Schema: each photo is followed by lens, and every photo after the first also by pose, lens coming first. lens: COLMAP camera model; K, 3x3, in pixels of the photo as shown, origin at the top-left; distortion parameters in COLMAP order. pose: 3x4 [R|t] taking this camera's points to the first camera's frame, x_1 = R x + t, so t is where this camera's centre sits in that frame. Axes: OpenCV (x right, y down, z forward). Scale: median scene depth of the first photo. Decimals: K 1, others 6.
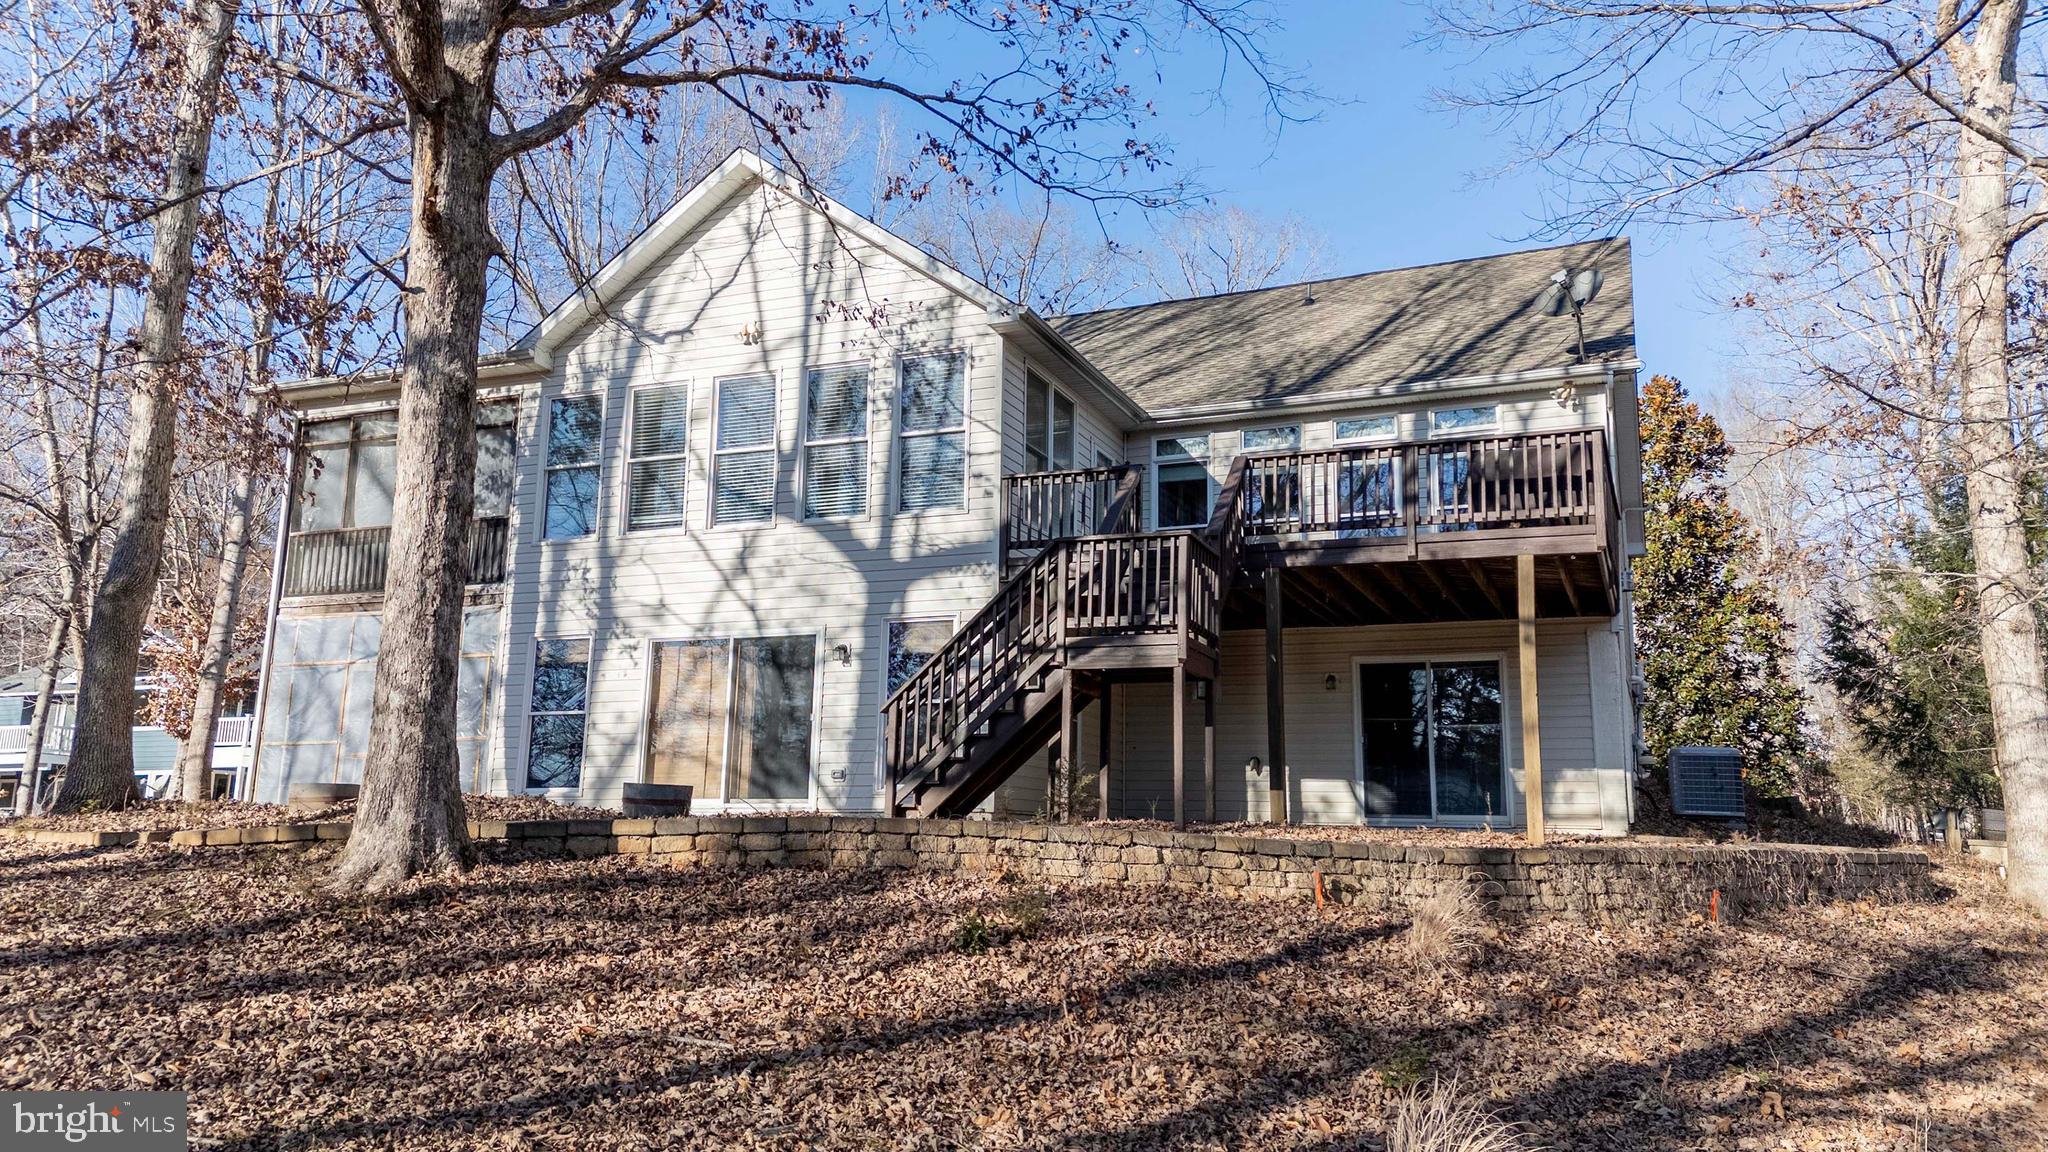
lens RADIAL K [[1478.6, 0, 1013.6], [0, 1478.6, 608.5], [0, 0, 1]] dist [0.076226, 0.000701]
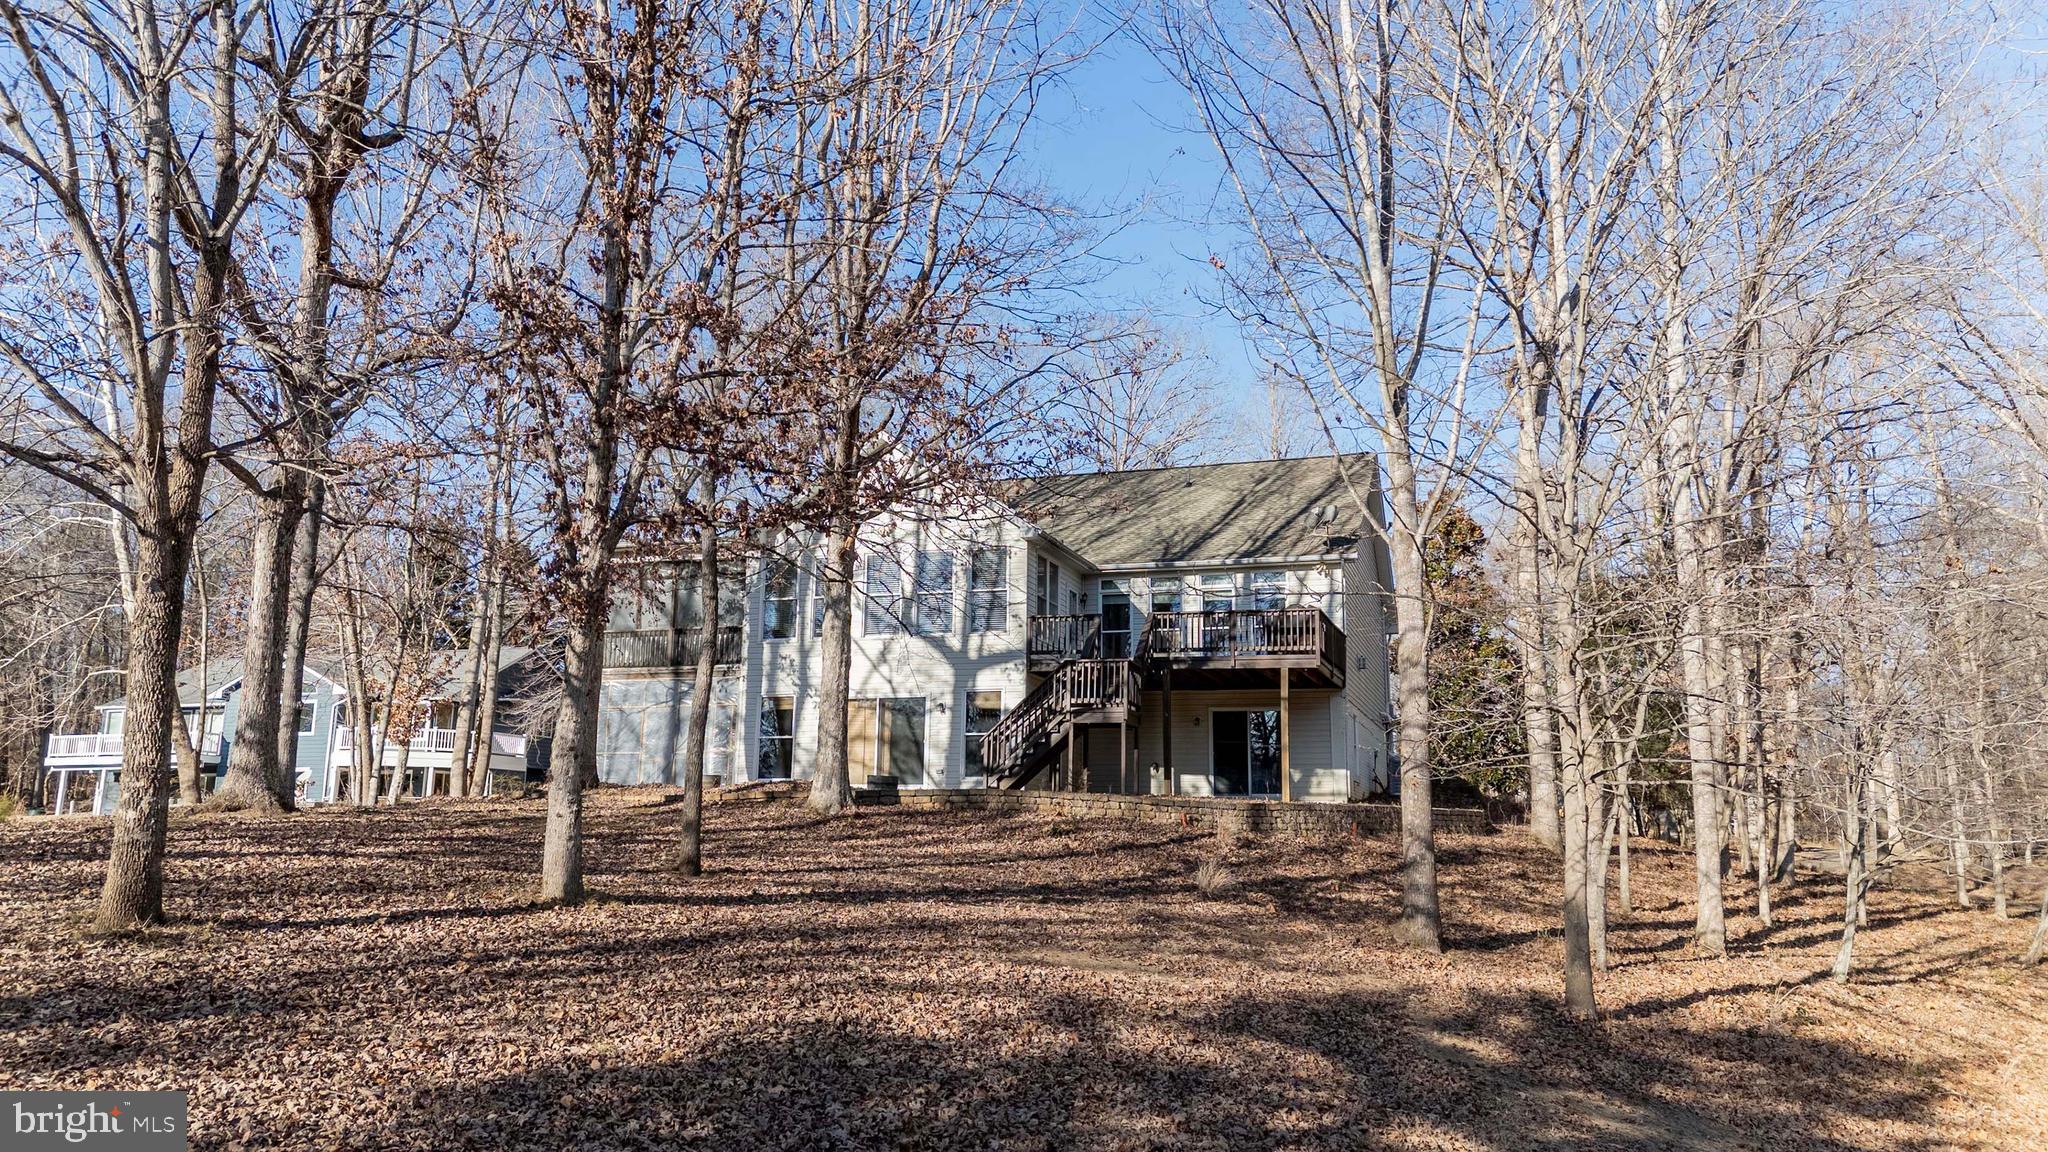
lens RADIAL K [[1503.2, 0, 1024.9], [0, 1503.2, 591.9], [0, 0, 1]] dist [0.083866, -0.007447]
pose [[0.996731, 0.011925, 0.079904, -0.160494], [-0.011325, 0.999904, -0.007957, -0.100526], [-0.079991, 0.007026, 0.996771, -0.903143]]
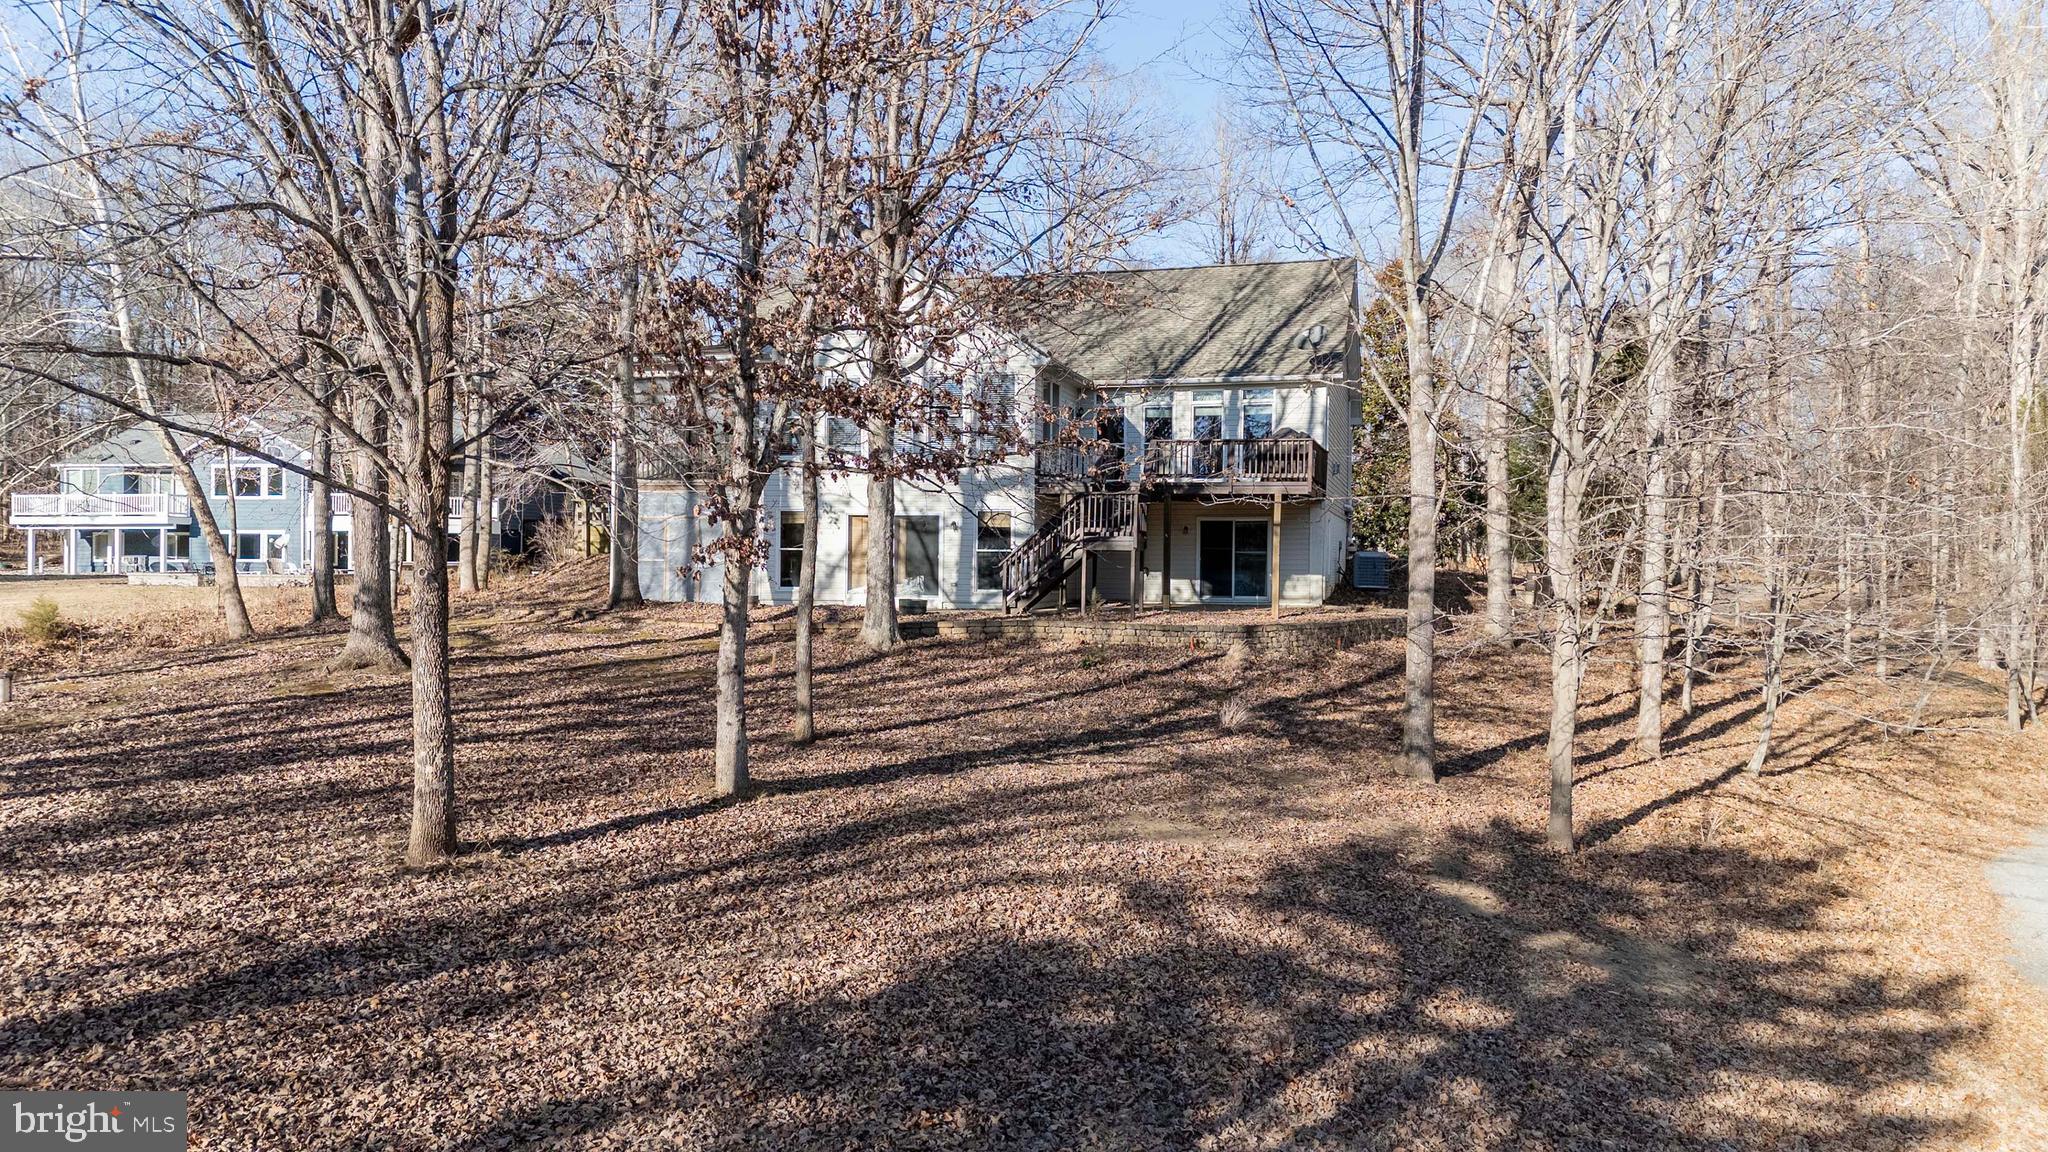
lens RADIAL K [[1478.6, 0, 1013.6], [0, 1478.6, 608.5], [0, 0, 1]] dist [0.076226, 0.000701]
pose [[0.991661, -0.015701, 0.127915, -0.288217], [-0.008693, 0.982142, 0.187942, -0.235568], [-0.128581, -0.187486, 0.973815, -0.985149]]
